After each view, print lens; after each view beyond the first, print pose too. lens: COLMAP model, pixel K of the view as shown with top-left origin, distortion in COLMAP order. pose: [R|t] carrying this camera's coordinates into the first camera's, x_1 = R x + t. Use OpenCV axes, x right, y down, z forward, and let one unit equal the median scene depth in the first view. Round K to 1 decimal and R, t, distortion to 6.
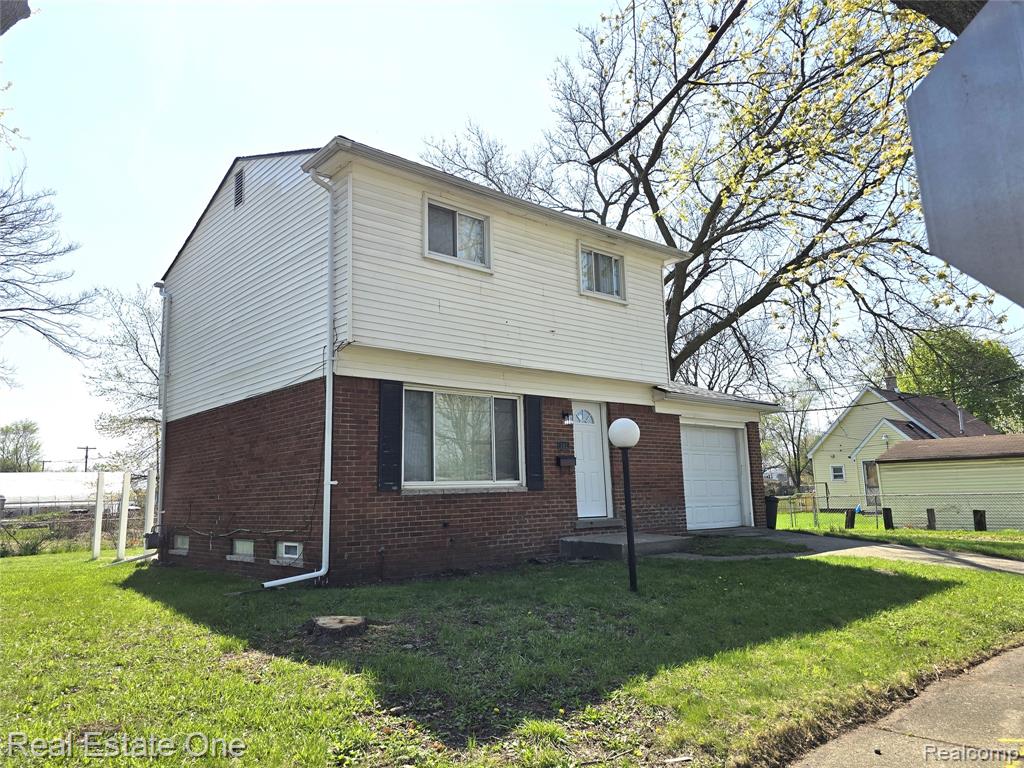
lens RADIAL K [[732.7, 0, 510.4], [0, 732.7, 379.8], [0, 0, 1]] dist [0.058318, -0.000720]
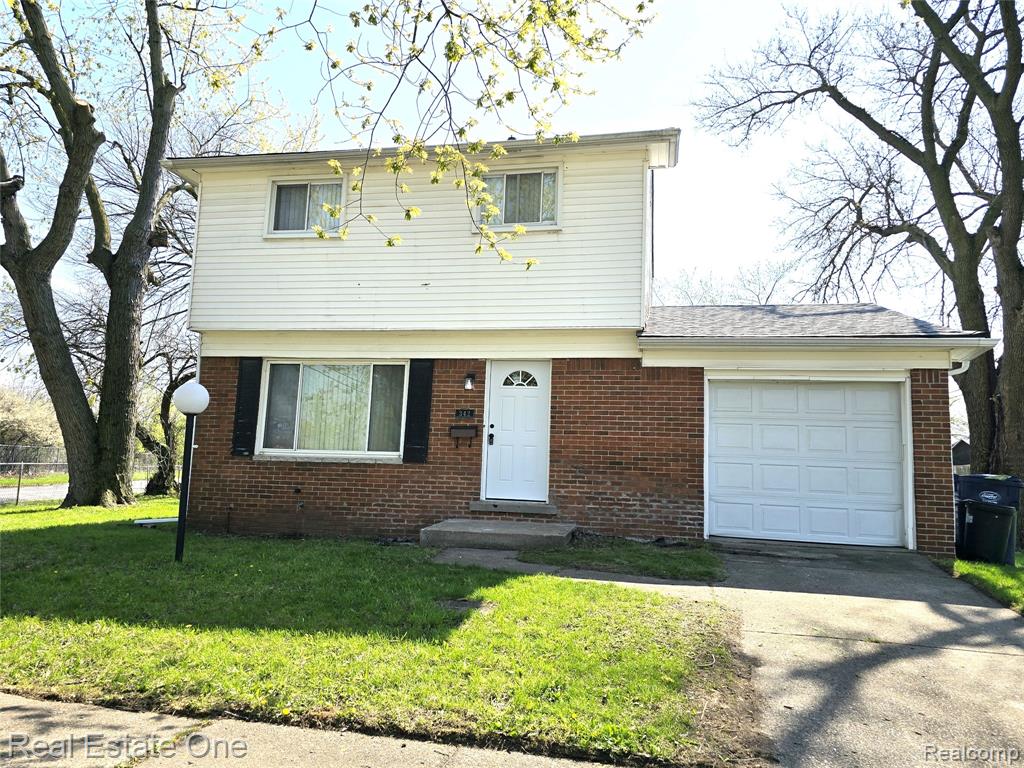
lens RADIAL K [[732.7, 0, 511.4], [0, 732.7, 385.8], [0, 0, 1]] dist [0.058318, -0.000720]
pose [[0.596006, -0.045500, -0.801690, 0.898141], [0.075483, 0.997147, -0.000476, 0.069381], [0.799424, -0.060230, 0.597740, 0.600001]]
